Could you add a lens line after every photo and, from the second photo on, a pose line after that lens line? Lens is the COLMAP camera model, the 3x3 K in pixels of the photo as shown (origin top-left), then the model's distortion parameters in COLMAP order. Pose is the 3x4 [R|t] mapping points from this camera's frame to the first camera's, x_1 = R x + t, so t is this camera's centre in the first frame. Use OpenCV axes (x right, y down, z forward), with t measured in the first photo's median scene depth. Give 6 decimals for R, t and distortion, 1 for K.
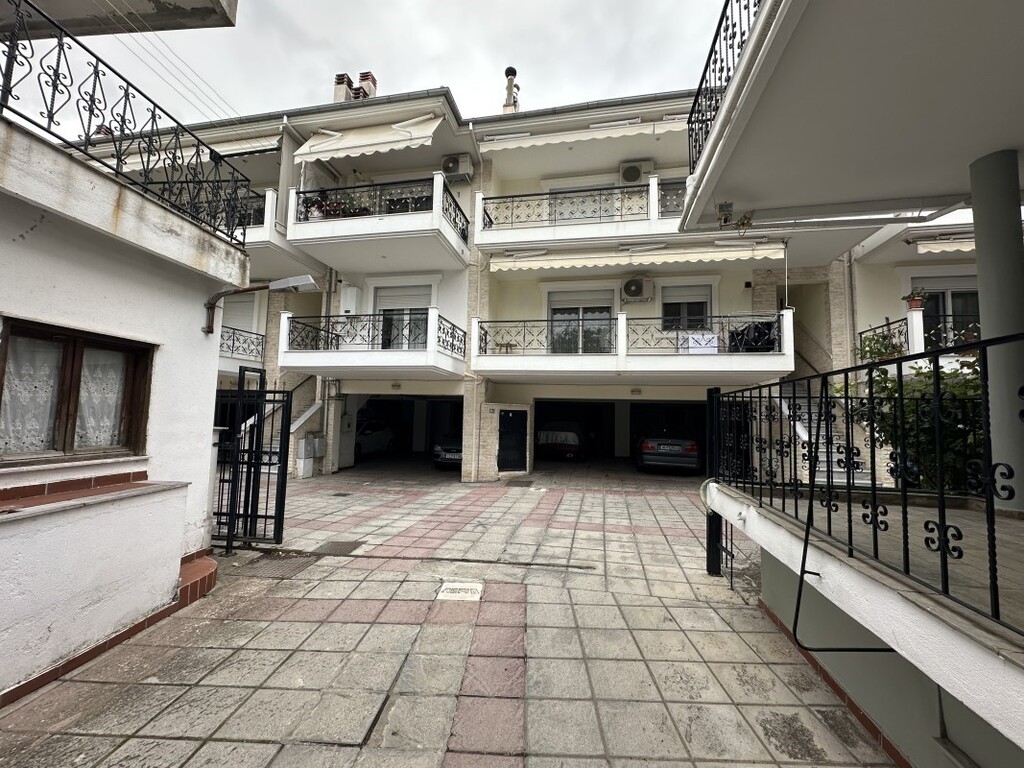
lens RADIAL K [[408.1, 0, 512.0], [0, 408.1, 384.0], [0, 0, 1]] dist [-0.000486, -0.000066]
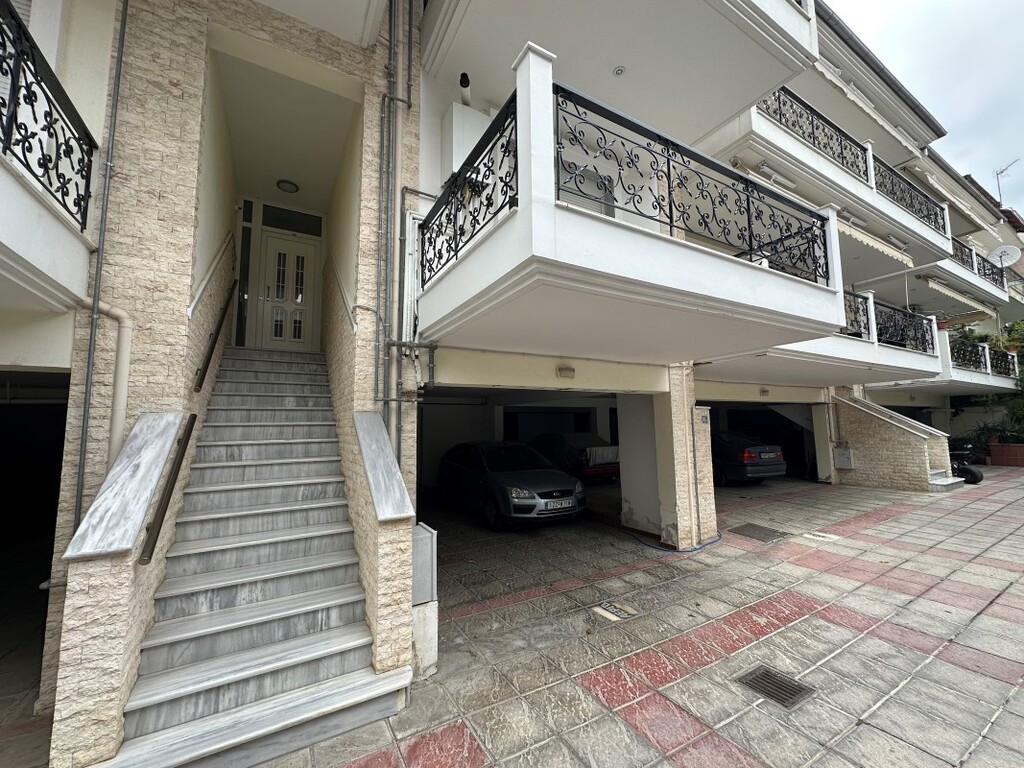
lens RADIAL K [[408.1, 0, 512.0], [0, 408.1, 384.0], [0, 0, 1]] dist [-0.000486, -0.000066]
pose [[0.746735, 0.031998, 0.664352, -0.628739], [-0.017028, 0.999434, -0.028998, 0.034099], [-0.664904, 0.010341, 0.746857, 0.699203]]
